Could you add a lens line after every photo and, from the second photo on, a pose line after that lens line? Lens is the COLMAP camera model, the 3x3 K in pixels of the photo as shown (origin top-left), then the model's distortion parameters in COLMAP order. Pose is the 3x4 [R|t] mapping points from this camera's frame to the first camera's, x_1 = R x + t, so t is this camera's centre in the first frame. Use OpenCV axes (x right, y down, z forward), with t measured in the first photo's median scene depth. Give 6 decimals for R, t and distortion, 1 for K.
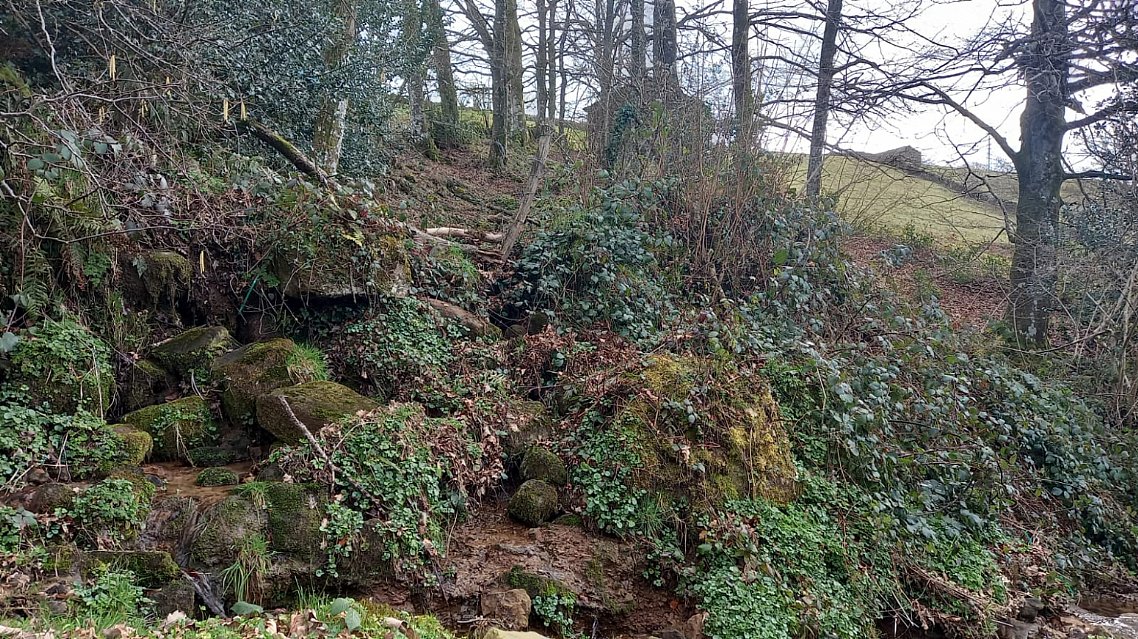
lens RADIAL K [[825.0, 0, 567.8], [0, 825.0, 323.0], [0, 0, 1]] dist [0.080090, -0.075668]
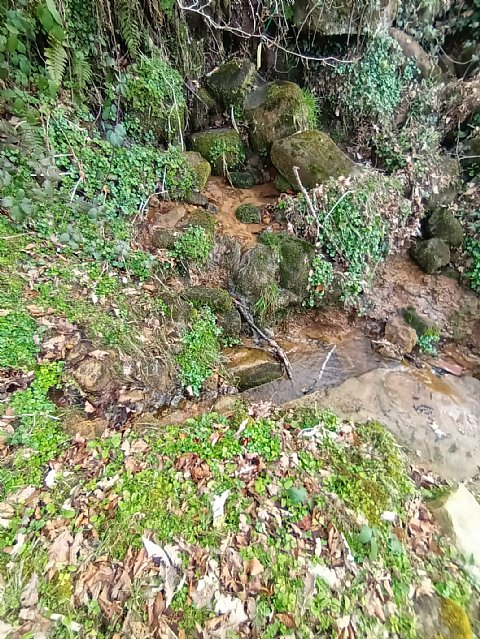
lens RADIAL K [[317.4, 0, 236.9], [0, 317.4, 315.9], [0, 0, 1]] dist [0.002369, 0.000627]
pose [[0.933736, 0.308912, -0.180860, -0.244762], [-0.068866, 0.650833, 0.756091, -0.138258], [0.351275, -0.693535, 0.628980, 0.425875]]
